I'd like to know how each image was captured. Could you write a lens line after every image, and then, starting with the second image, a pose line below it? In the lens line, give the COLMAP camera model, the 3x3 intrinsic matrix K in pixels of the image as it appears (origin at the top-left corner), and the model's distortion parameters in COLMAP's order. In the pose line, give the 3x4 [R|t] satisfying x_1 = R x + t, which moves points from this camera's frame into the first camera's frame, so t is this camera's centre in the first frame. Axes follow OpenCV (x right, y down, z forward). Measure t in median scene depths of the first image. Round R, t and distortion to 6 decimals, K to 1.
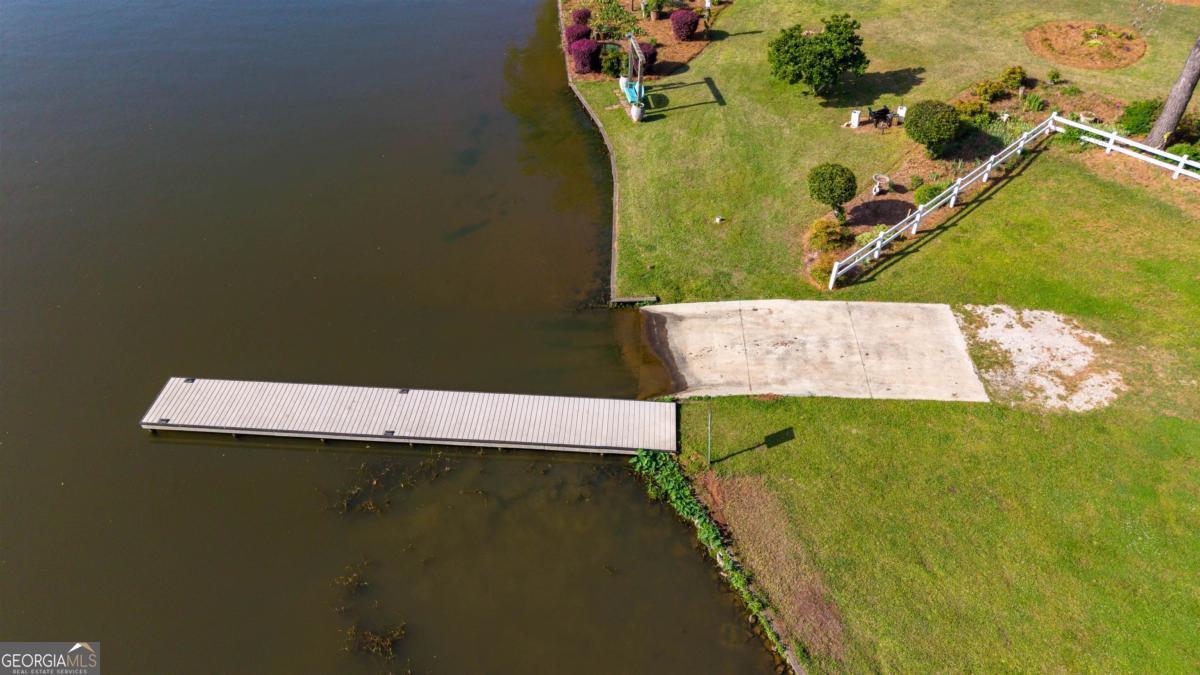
lens RADIAL K [[802.2, 0, 601.7], [0, 802.2, 336.6], [0, 0, 1]] dist [0.034628, -0.040447]
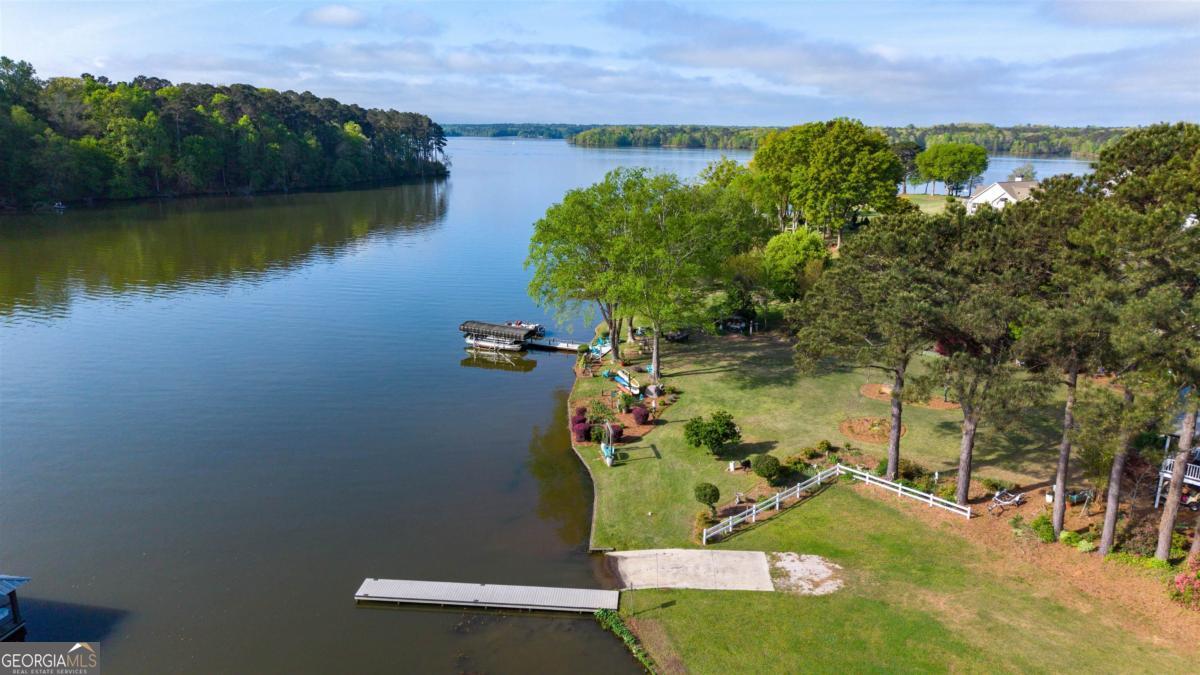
lens RADIAL K [[802.2, 0, 598.3], [0, 802.2, 336.5], [0, 0, 1]] dist [0.034628, -0.040447]
pose [[0.999847, 0.007157, -0.015986, 0.056284], [-0.013667, 0.889580, -0.456574, 0.355153], [0.010953, 0.456723, 0.889542, -0.873189]]
